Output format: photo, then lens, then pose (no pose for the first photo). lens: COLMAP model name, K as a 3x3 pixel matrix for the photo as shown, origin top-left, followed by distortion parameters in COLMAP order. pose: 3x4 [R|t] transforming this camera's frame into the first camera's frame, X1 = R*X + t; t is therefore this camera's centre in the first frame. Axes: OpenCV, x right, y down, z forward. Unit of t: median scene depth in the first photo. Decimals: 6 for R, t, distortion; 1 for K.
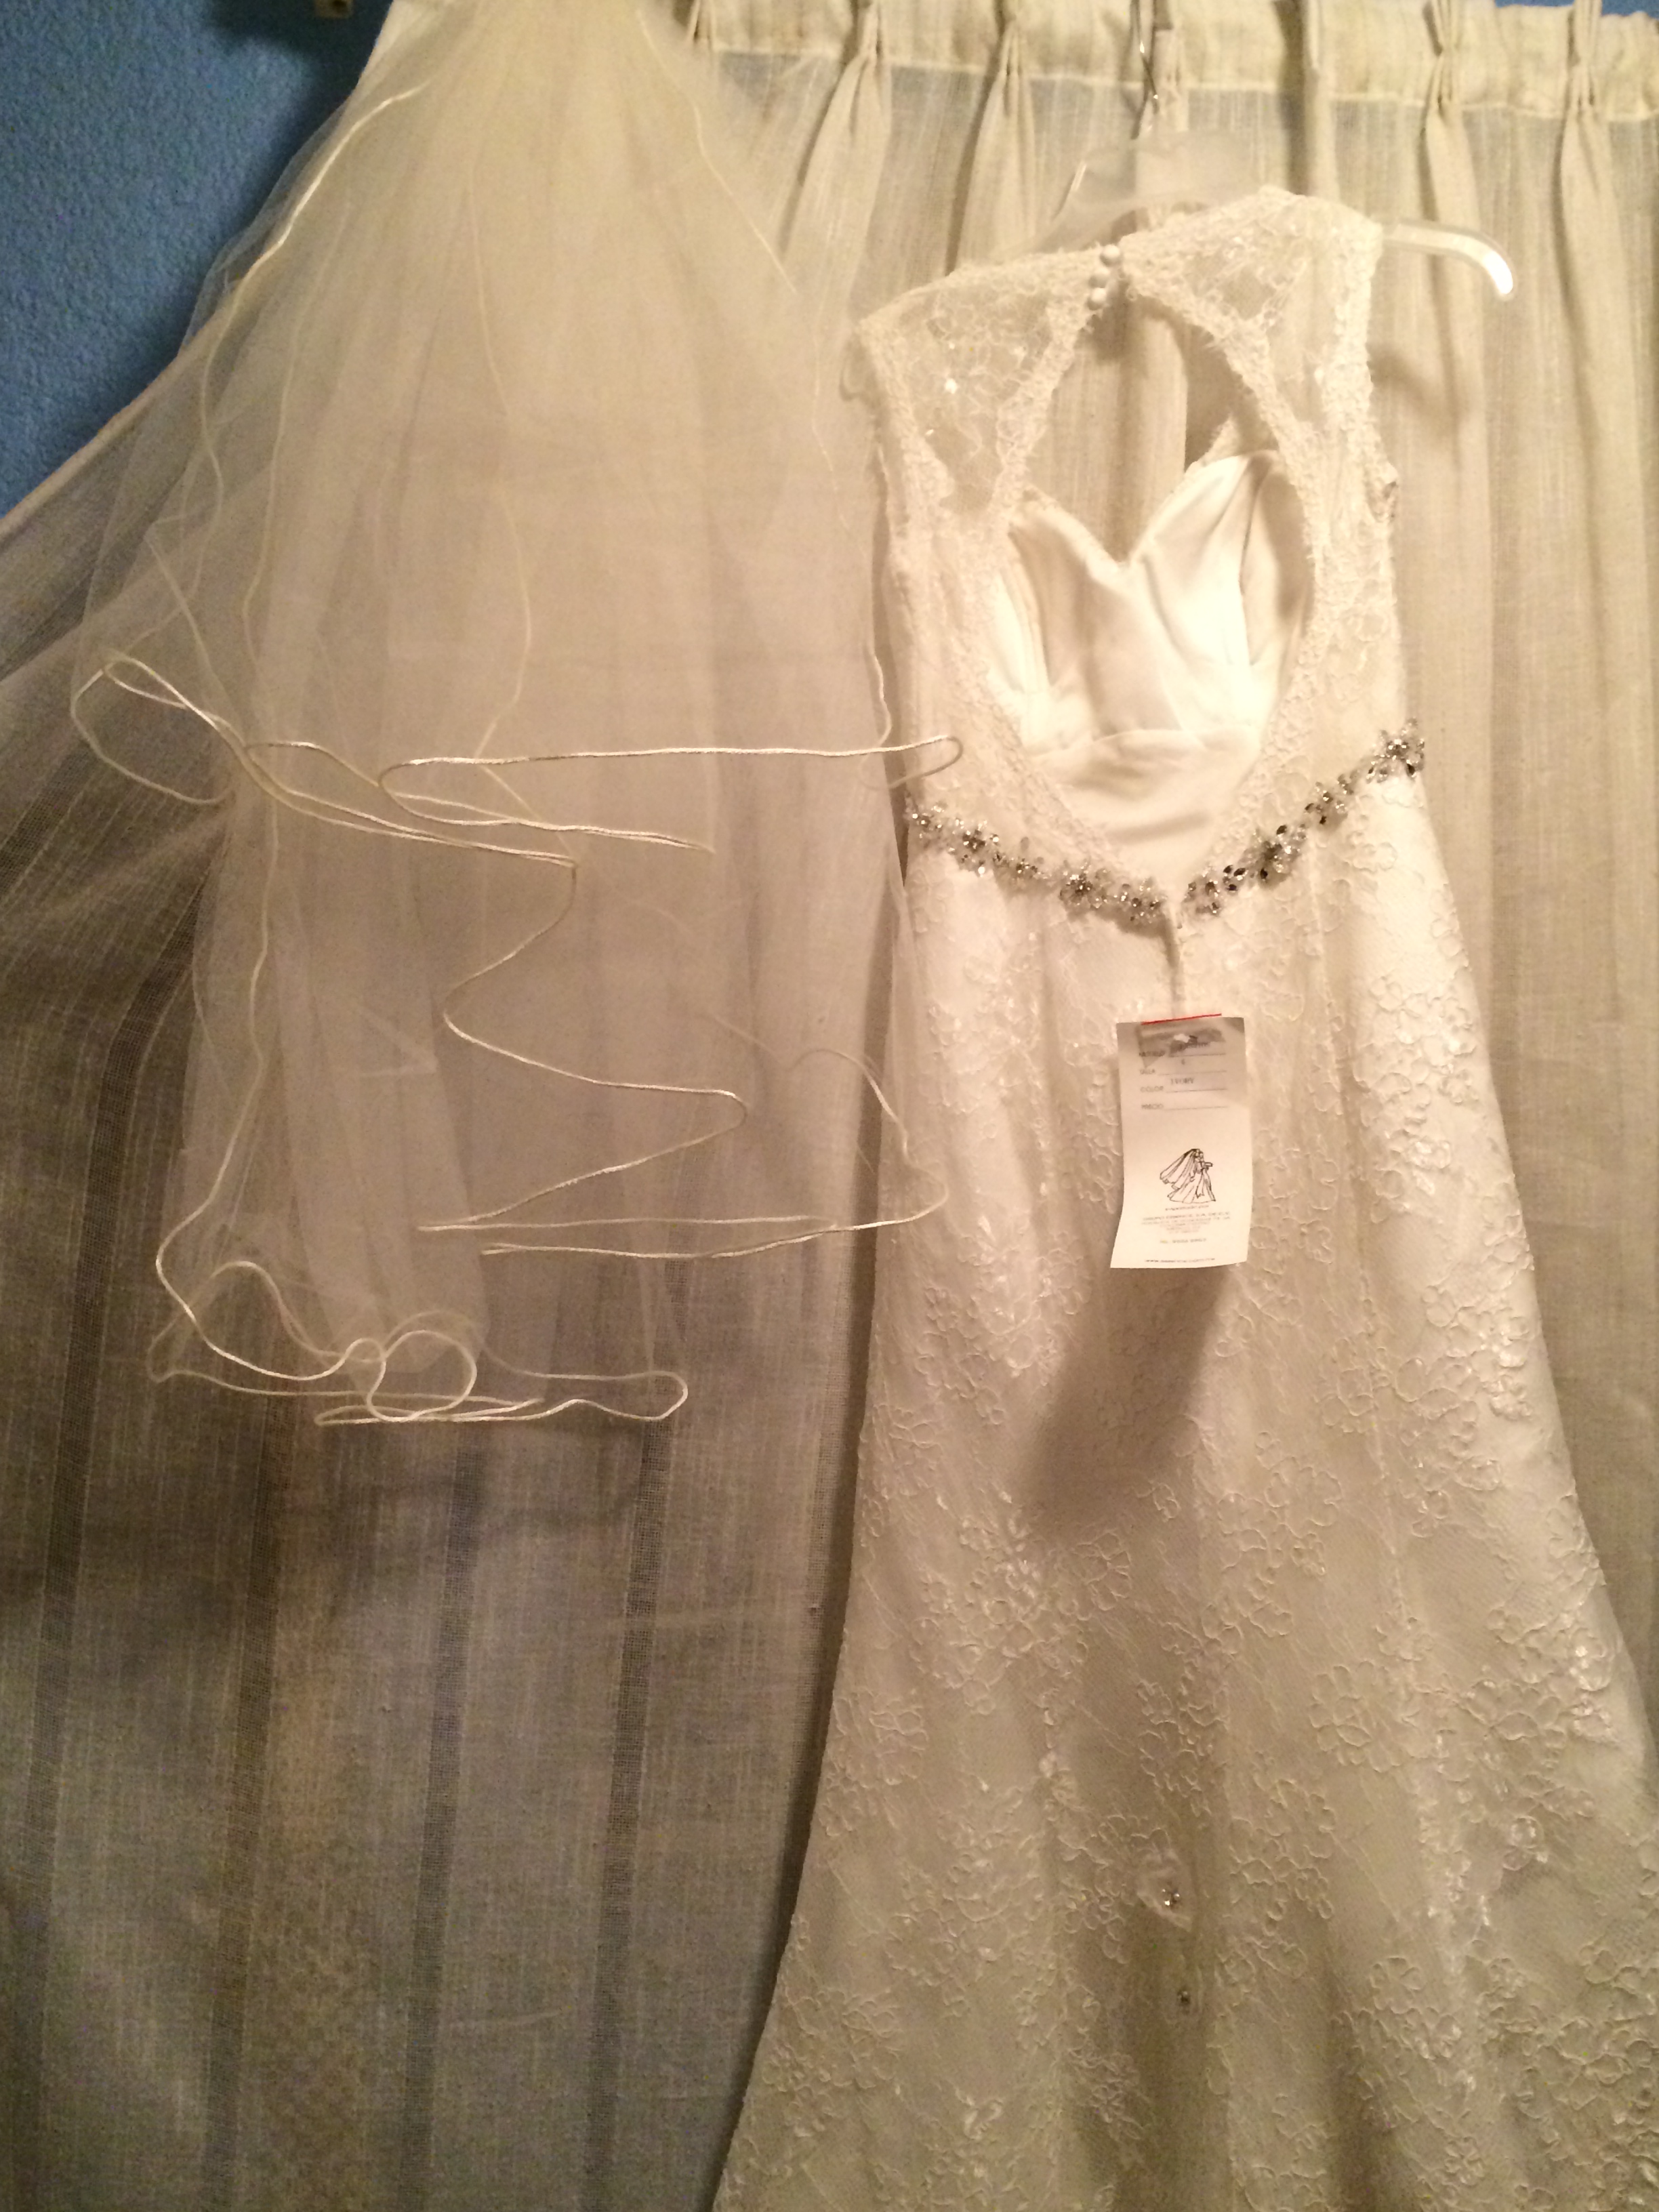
lens RADIAL K [[2219.8, 0, 829.5], [0, 2219.8, 1106.0], [0, 0, 1]] dist [0.006512, 0.013022]
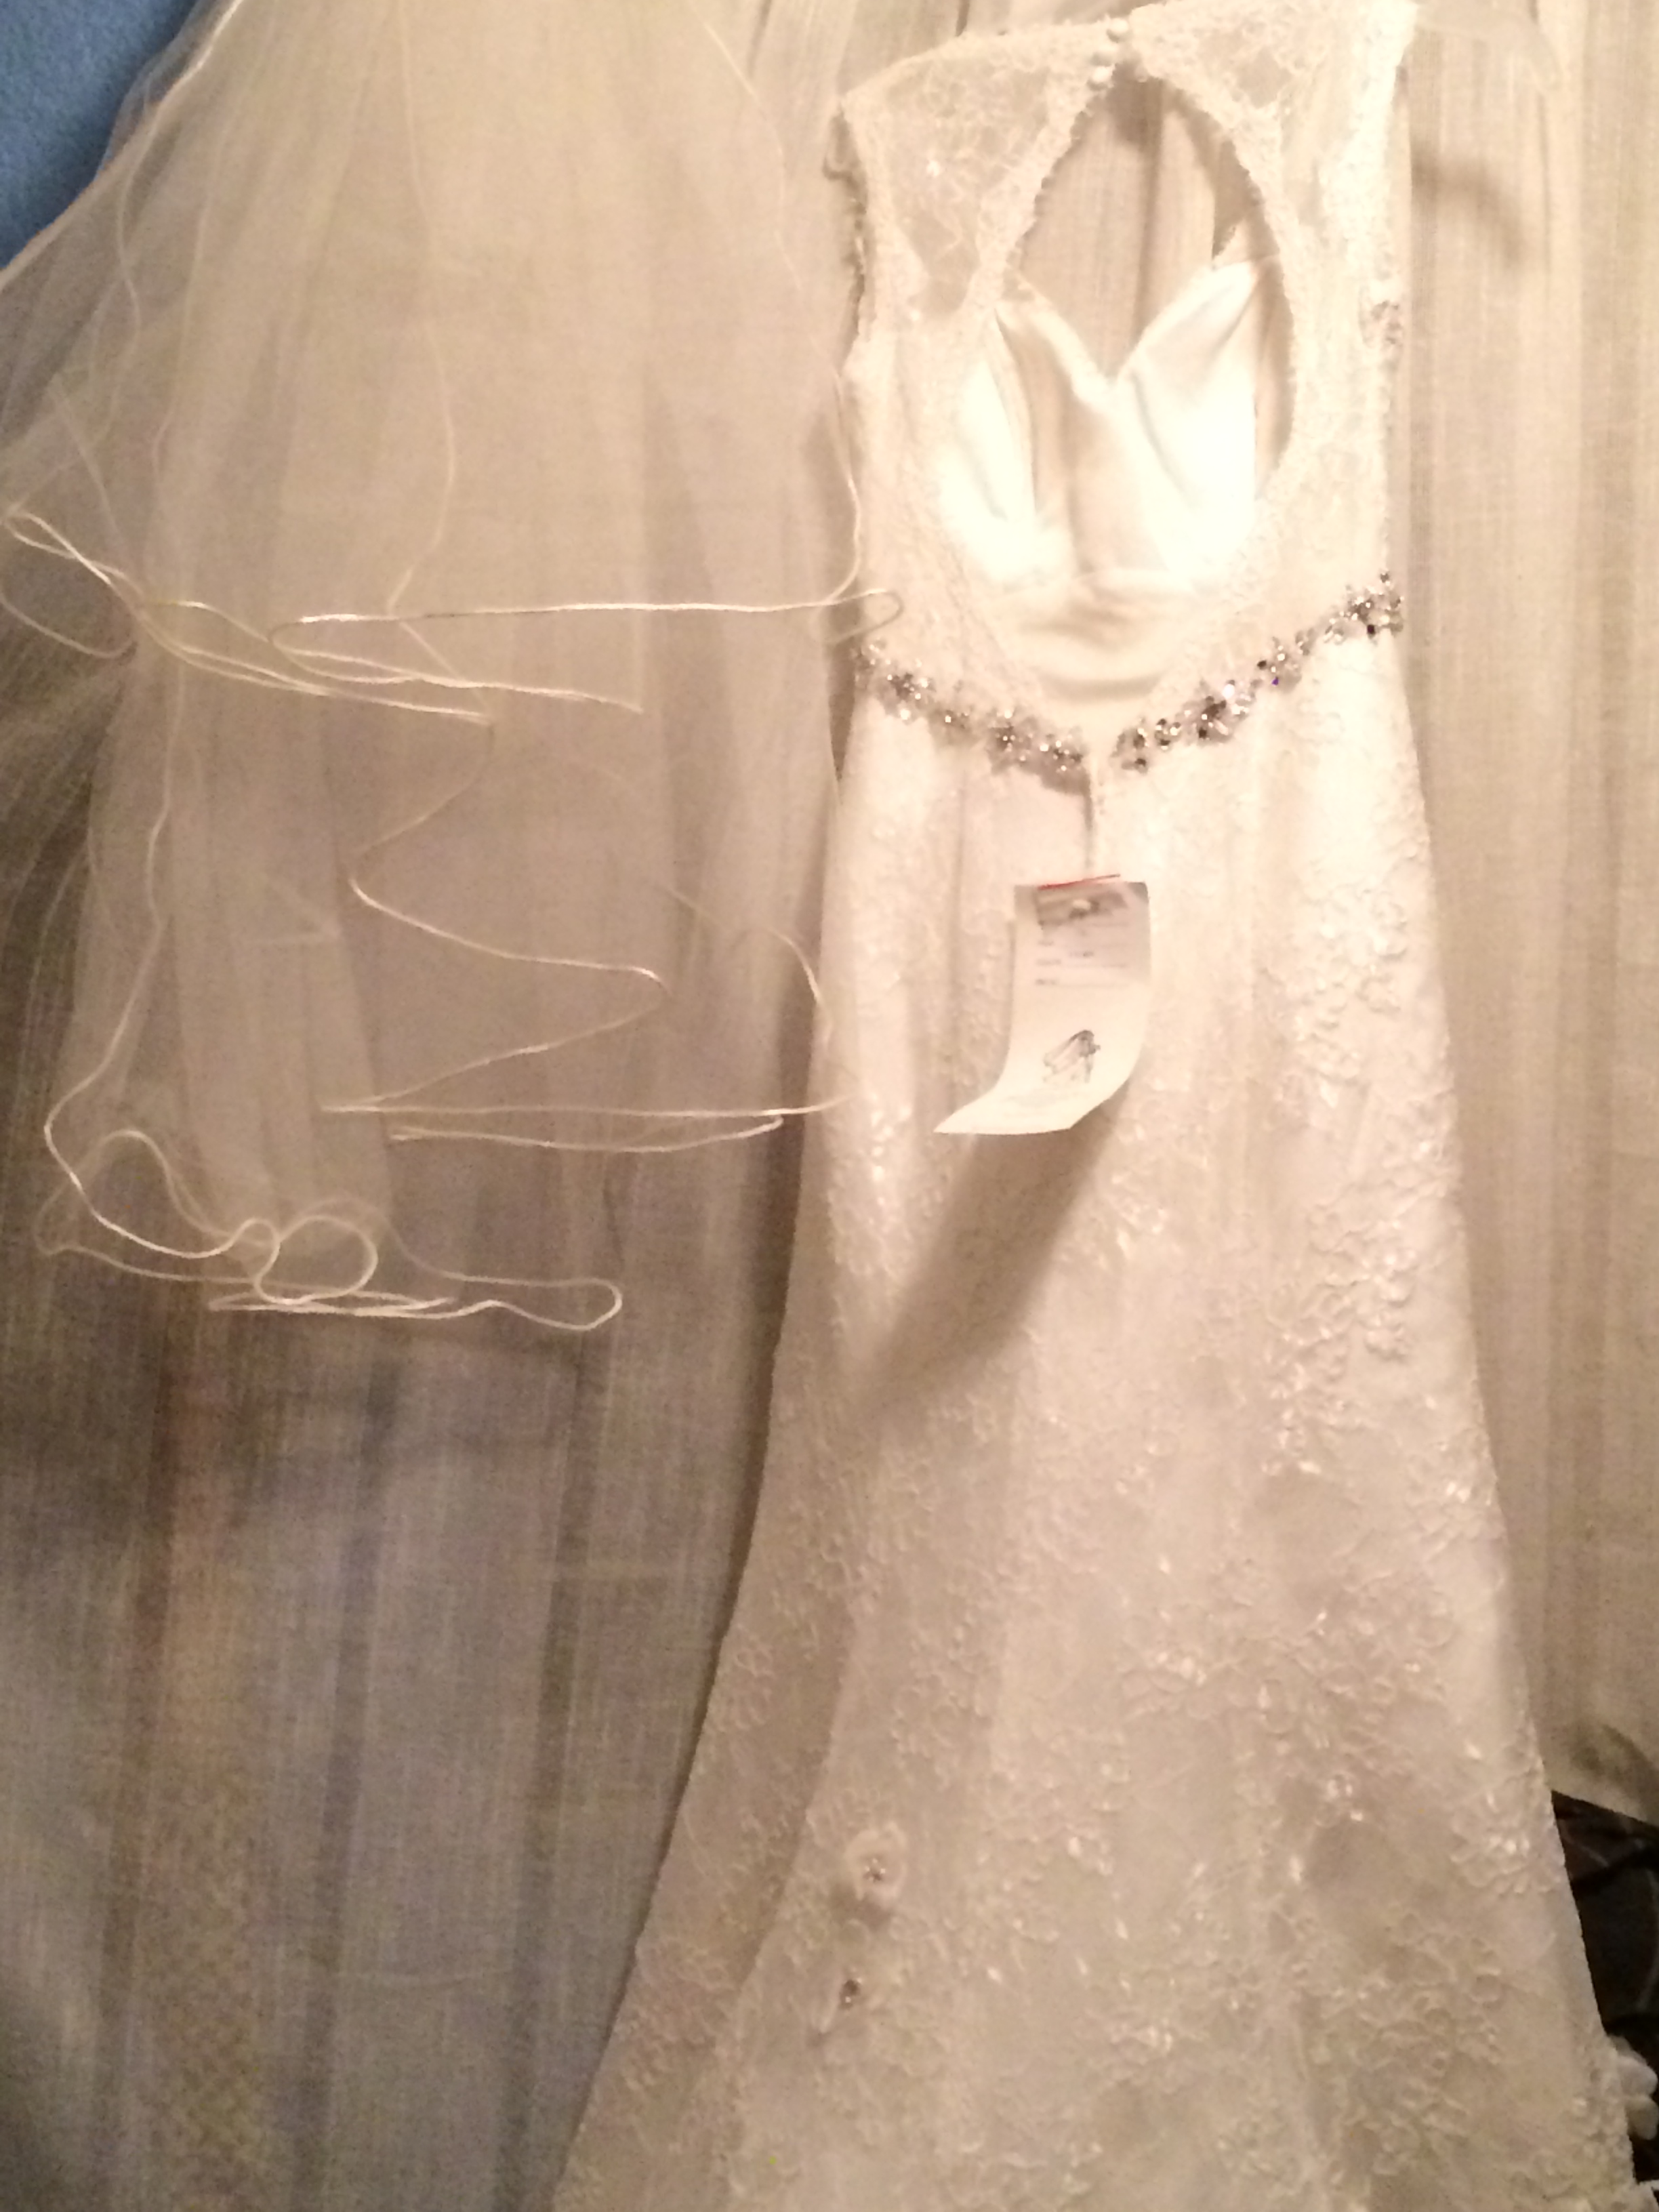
lens RADIAL K [[3516.0, 0, 652.7], [0, 3516.0, 1136.2], [0, 0, 1]] dist [0.011690, 0.004686]
pose [[0.985958, 0.027207, -0.164764, 0.189758], [-0.022524, 0.999289, 0.030222, 0.017691], [0.165469, -0.026087, 0.985870, -0.425699]]
